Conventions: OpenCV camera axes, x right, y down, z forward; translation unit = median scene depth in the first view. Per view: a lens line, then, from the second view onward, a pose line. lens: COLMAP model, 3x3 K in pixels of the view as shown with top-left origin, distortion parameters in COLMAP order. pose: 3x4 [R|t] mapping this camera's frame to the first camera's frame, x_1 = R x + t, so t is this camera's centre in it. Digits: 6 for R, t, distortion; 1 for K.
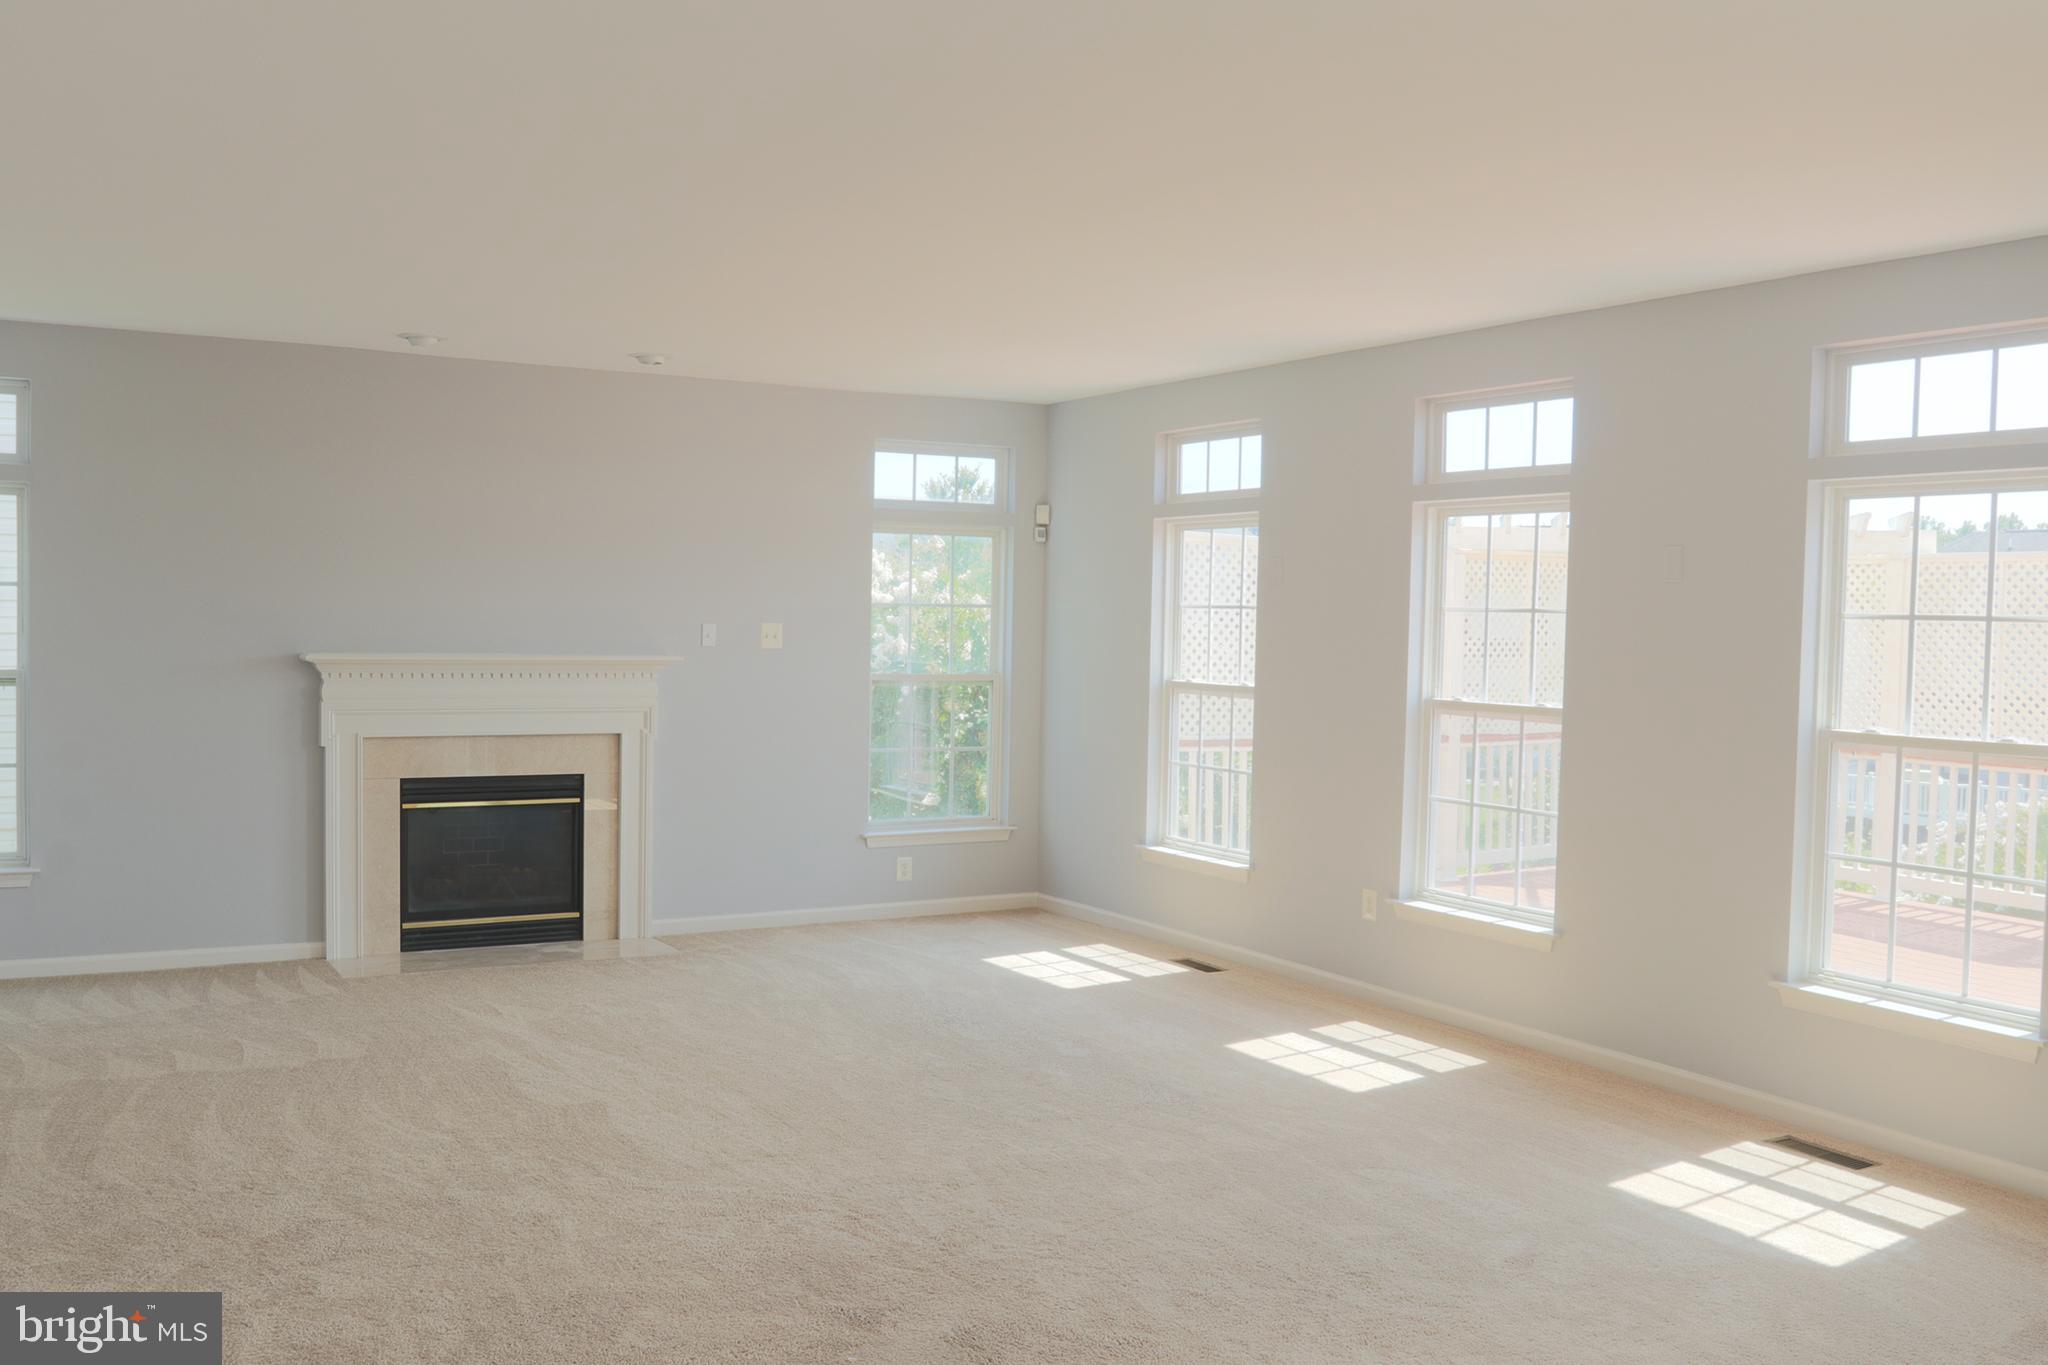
lens RADIAL K [[1792.0, 0, 1008.8], [0, 1792.0, 693.7], [0, 0, 1]] dist [-0.096880, 0.073667]
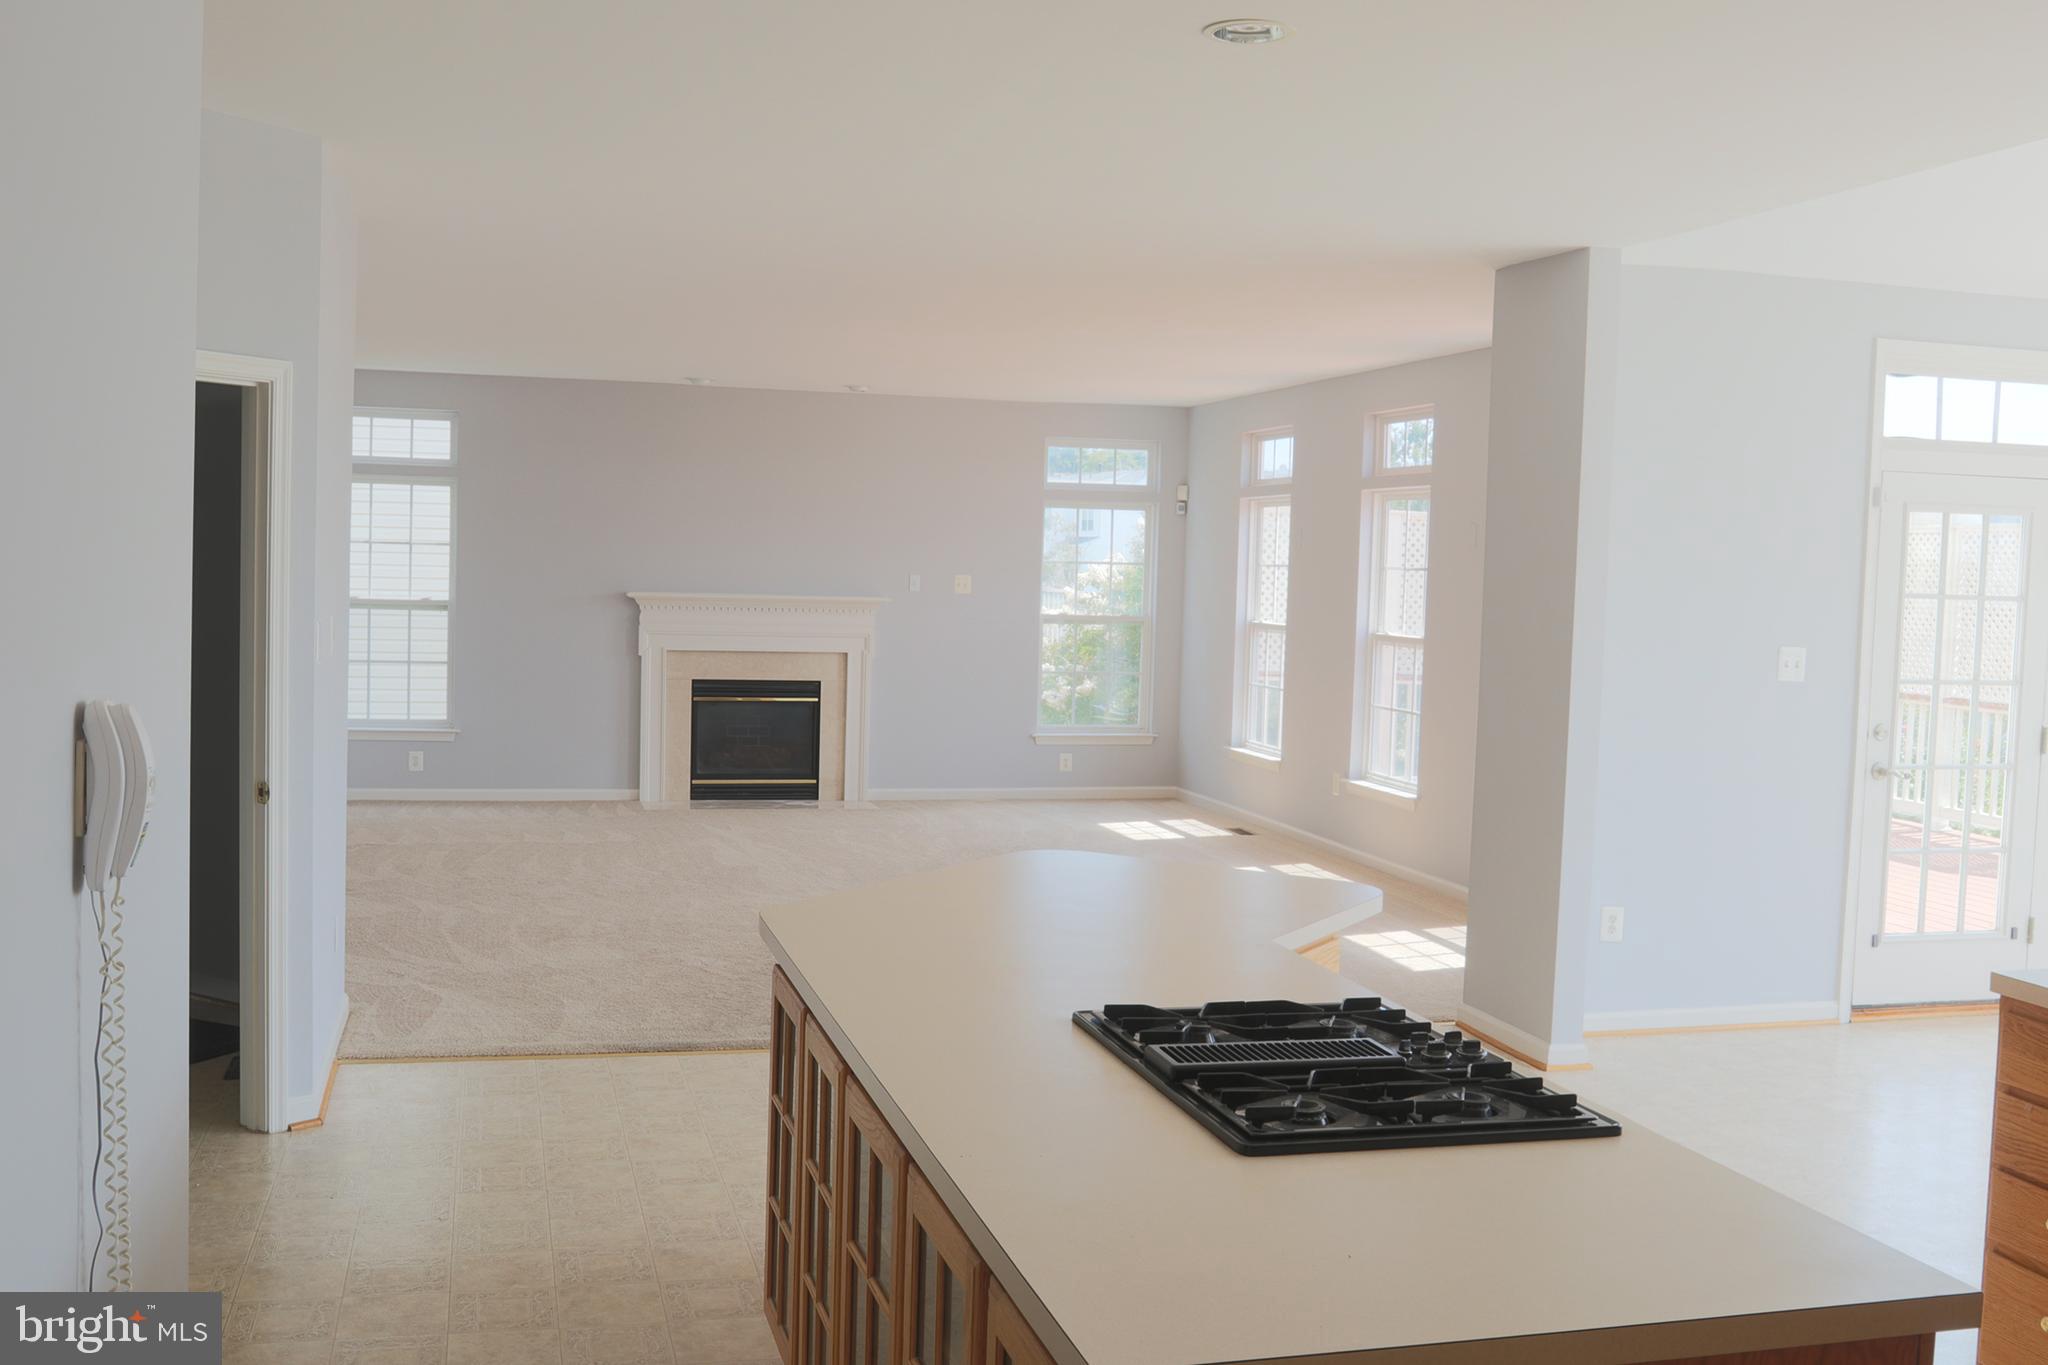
lens RADIAL K [[1978.2, 0, 1008.4], [0, 1978.2, 691.0], [0, 0, 1]] dist [-0.089634, 0.079230]
pose [[0.964947, 0.023486, -0.261391, 0.332657], [-0.019492, 0.999650, 0.017861, 0.023675], [0.261719, -0.012140, 0.965068, -0.495431]]
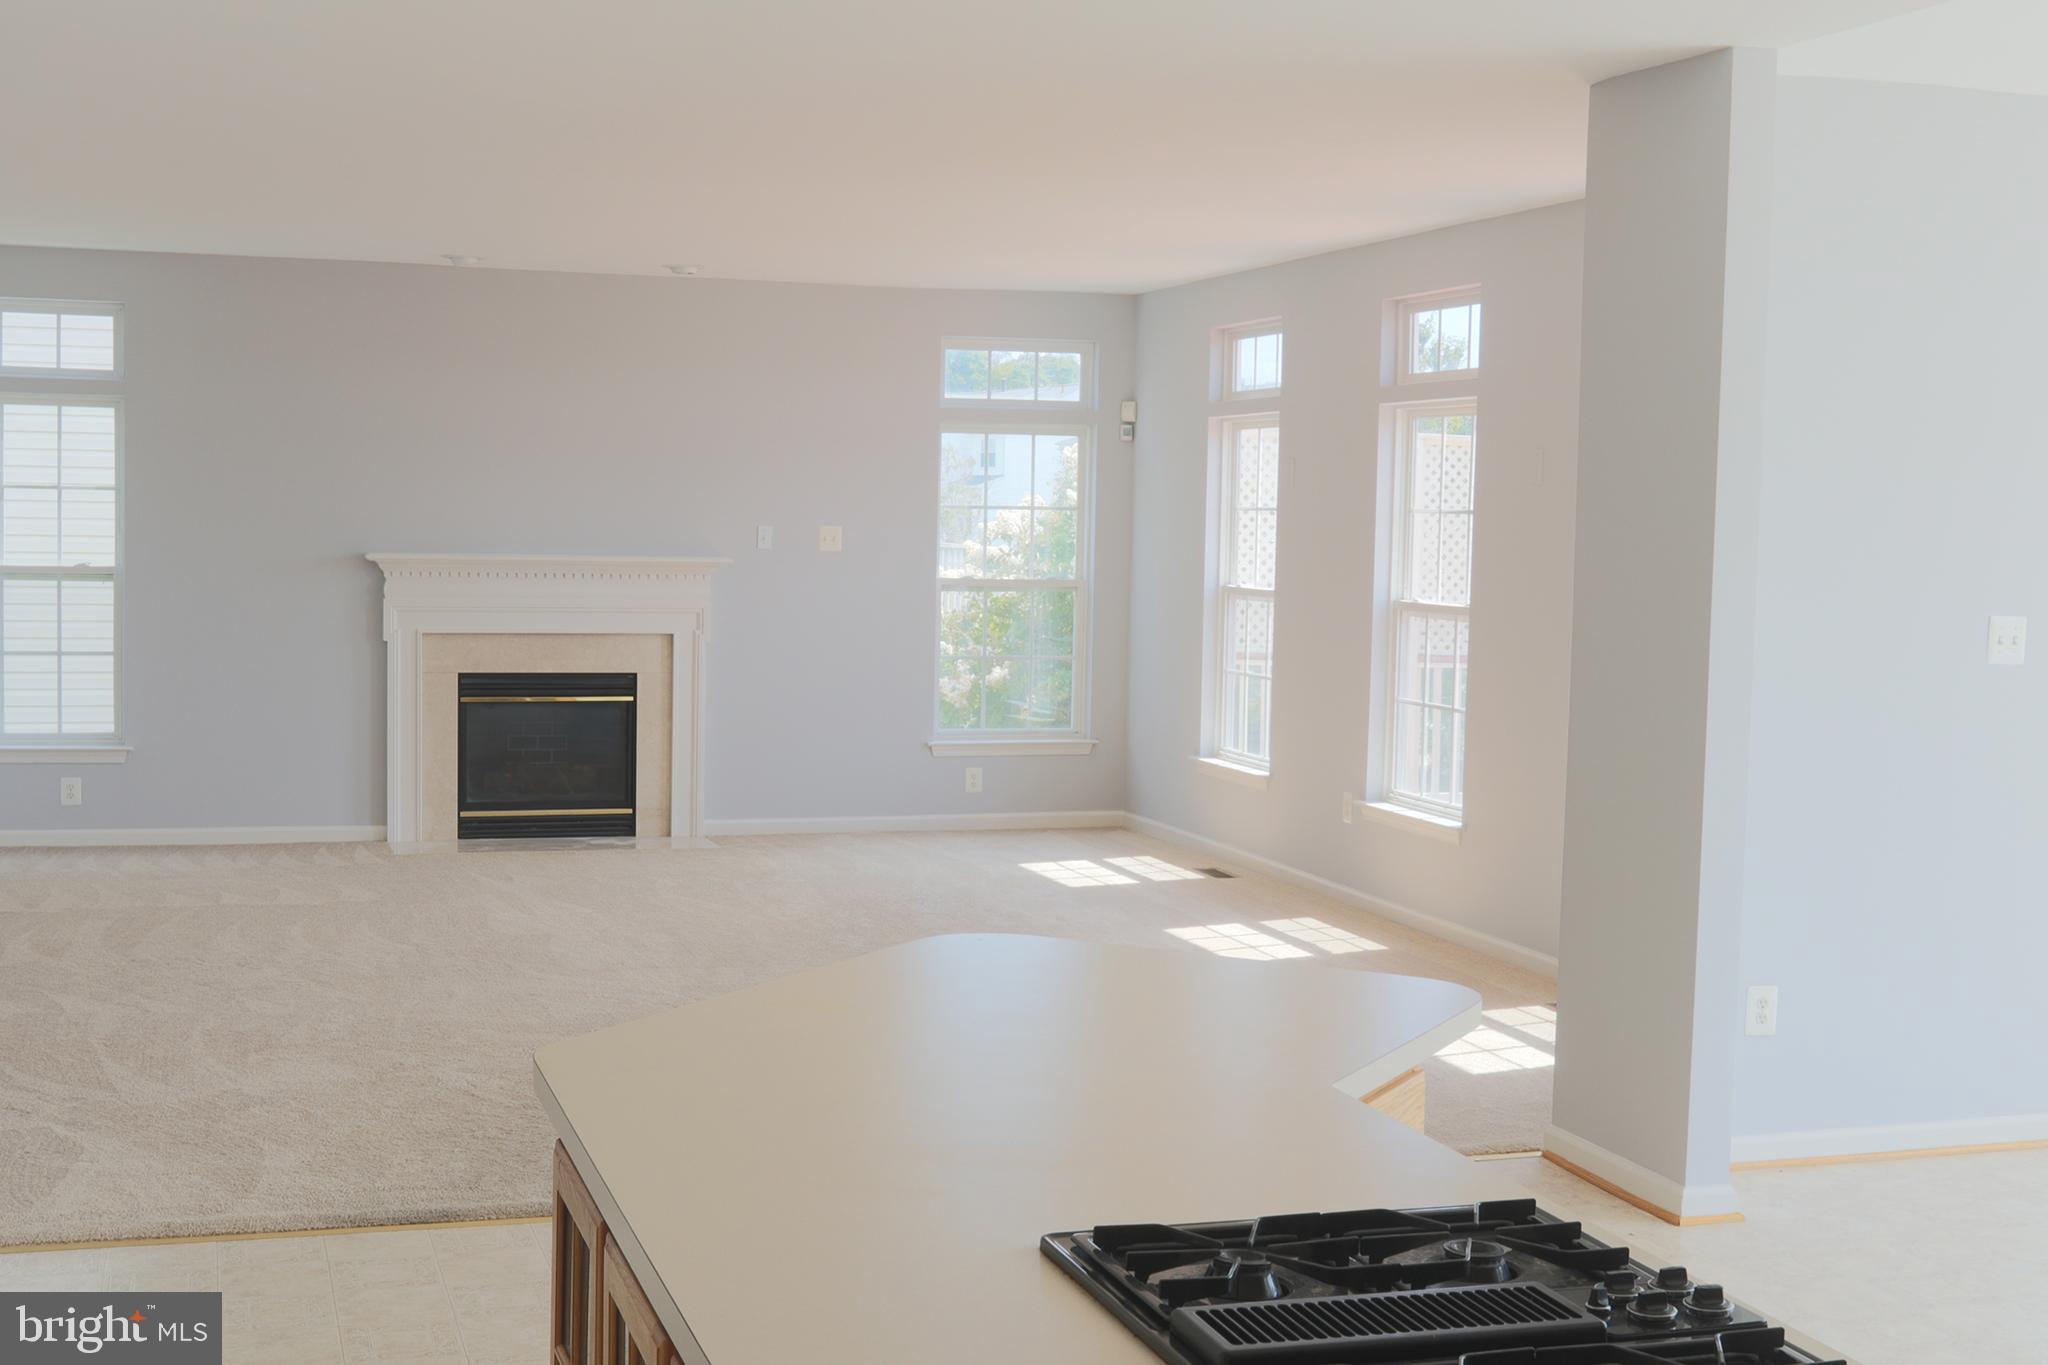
lens RADIAL K [[2558.4, 0, 1013.1], [0, 2558.4, 690.4], [0, 0, 1]] dist [-0.057825, 0.051408]
pose [[0.976959, 0.014105, -0.212960, 0.304043], [-0.009419, 0.999691, 0.023002, 0.020556], [0.213219, -0.020467, 0.976790, -0.411695]]
